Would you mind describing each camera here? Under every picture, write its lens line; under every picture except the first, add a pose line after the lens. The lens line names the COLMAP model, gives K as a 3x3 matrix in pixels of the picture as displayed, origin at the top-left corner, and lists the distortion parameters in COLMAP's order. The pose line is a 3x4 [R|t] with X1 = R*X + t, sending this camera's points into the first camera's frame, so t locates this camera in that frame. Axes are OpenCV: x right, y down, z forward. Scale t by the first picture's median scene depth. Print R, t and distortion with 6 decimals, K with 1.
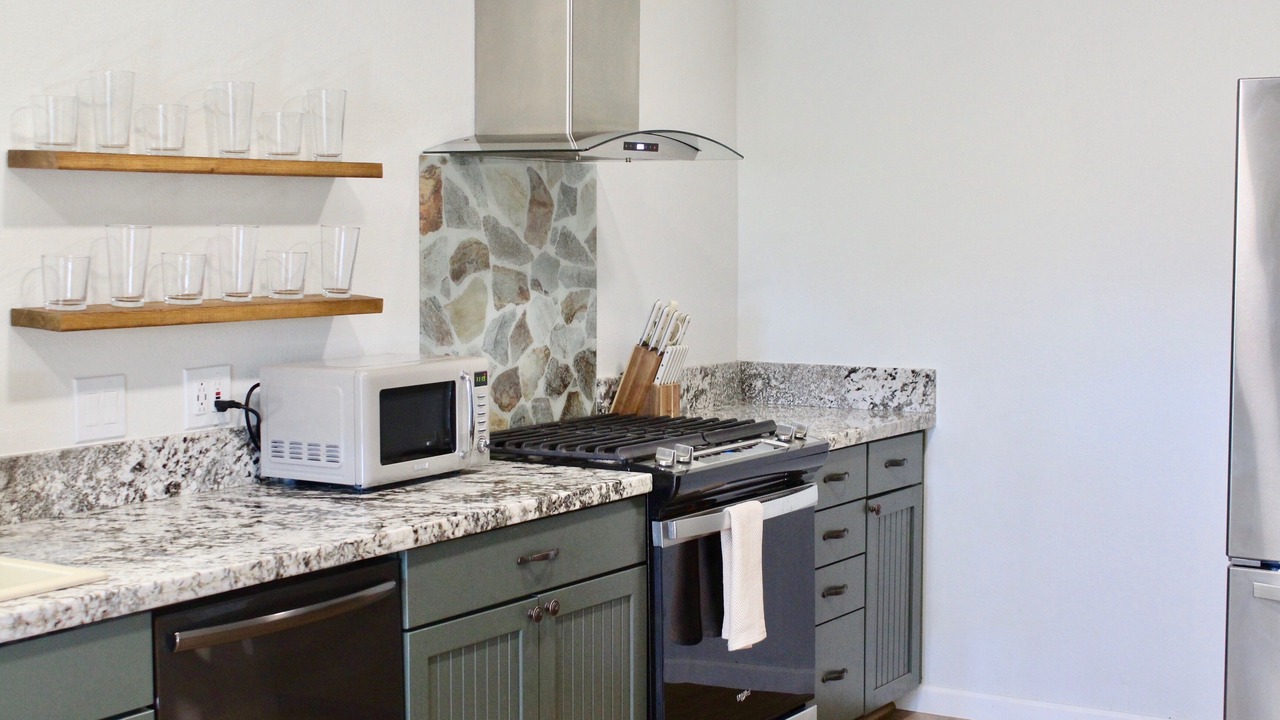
lens RADIAL K [[1871.5, 0, 639.8], [0, 1871.5, 352.1], [0, 0, 1]] dist [0.003429, 0.000000]
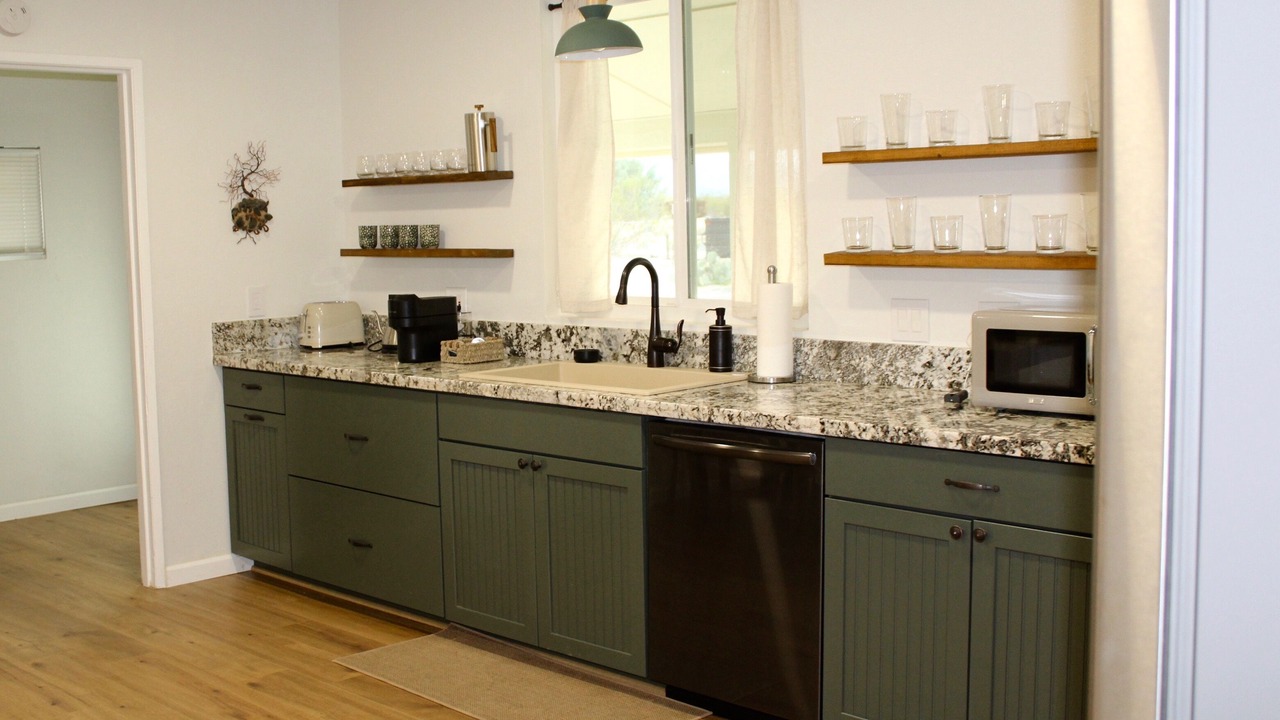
lens RADIAL K [[1474.0, 0, 639.3], [0, 1474.0, 368.0], [0, 0, 1]] dist [-0.091646, 0.000000]
pose [[-0.222046, 0.105785, -0.969281, 0.842867], [-0.045093, 0.991919, 0.118586, -0.057771], [0.973993, 0.070039, -0.215481, 0.985460]]
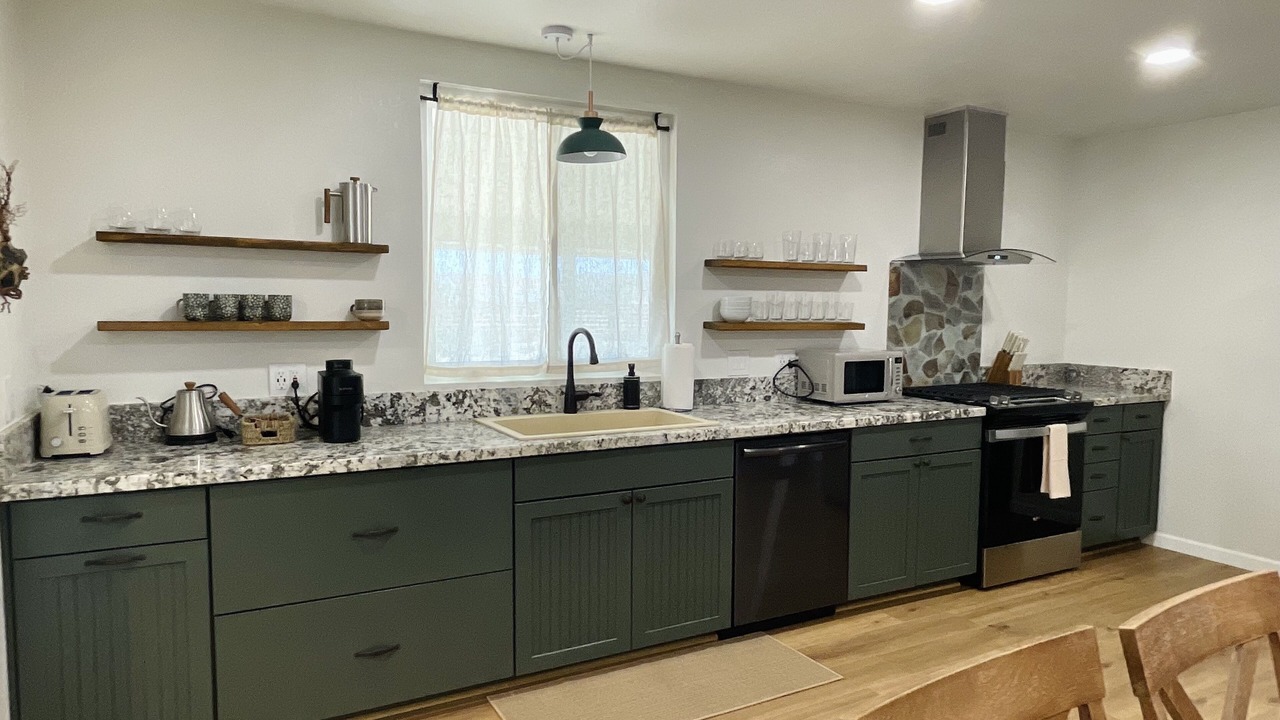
lens RADIAL K [[845.9, 0, 665.5], [0, 845.9, 367.8], [0, 0, 1]] dist [0.016962, -0.002742]
pose [[0.890029, 0.047335, -0.453441, 0.129716], [-0.043820, 0.998873, 0.018261, 0.018728], [0.453794, 0.003617, 0.891099, -0.047882]]
